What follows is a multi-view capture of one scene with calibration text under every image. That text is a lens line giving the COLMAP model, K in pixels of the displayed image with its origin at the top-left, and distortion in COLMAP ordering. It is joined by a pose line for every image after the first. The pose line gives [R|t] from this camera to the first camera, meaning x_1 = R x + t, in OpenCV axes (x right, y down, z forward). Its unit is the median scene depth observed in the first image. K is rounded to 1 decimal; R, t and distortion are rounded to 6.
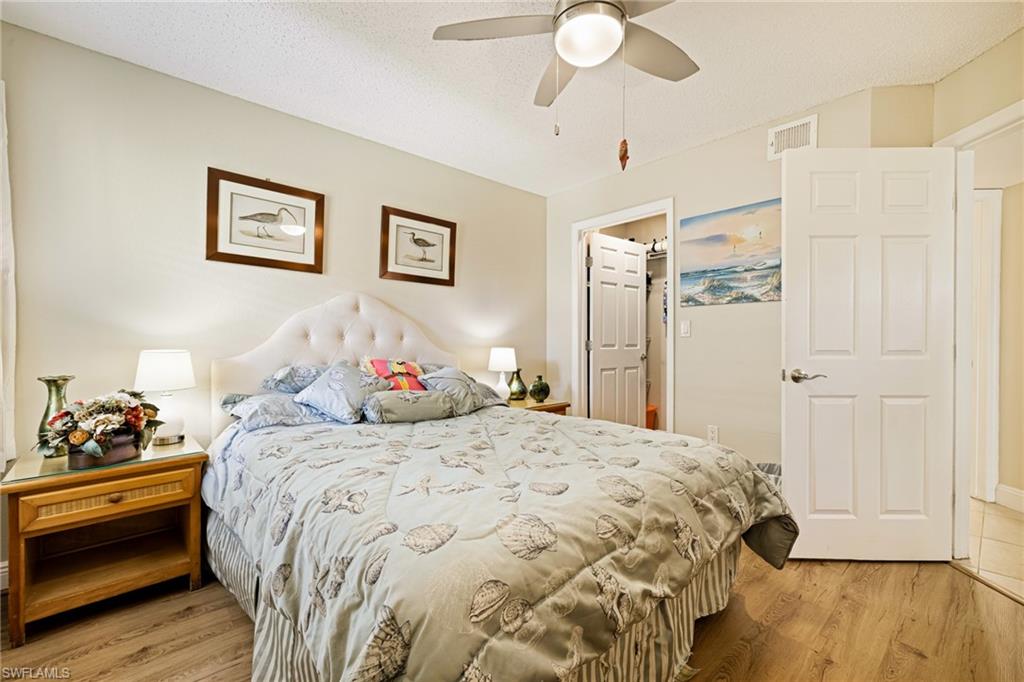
lens RADIAL K [[428.3, 0, 518.0], [0, 428.3, 335.8], [0, 0, 1]] dist [0.008288, -0.000016]
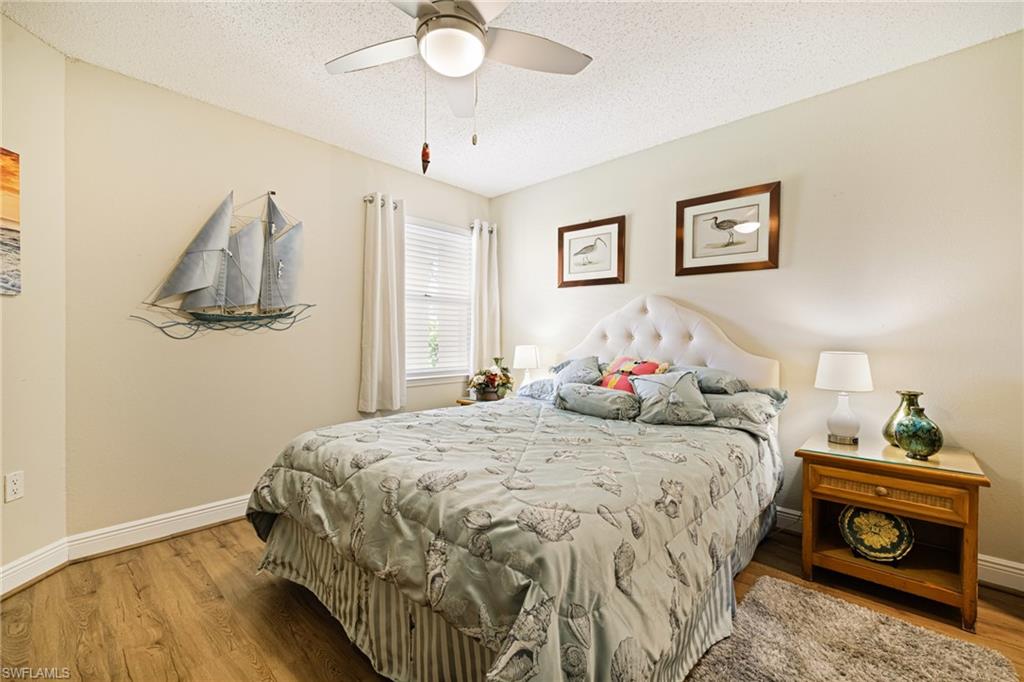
lens RADIAL K [[428.3, 0, 515.1], [0, 428.3, 347.0], [0, 0, 1]] dist [0.008288, -0.000016]
pose [[0.096811, 0.016451, -0.995167, 0.616719], [0.005513, 0.999839, 0.017064, 0.007131], [0.995288, -0.007138, 0.096705, 0.532266]]
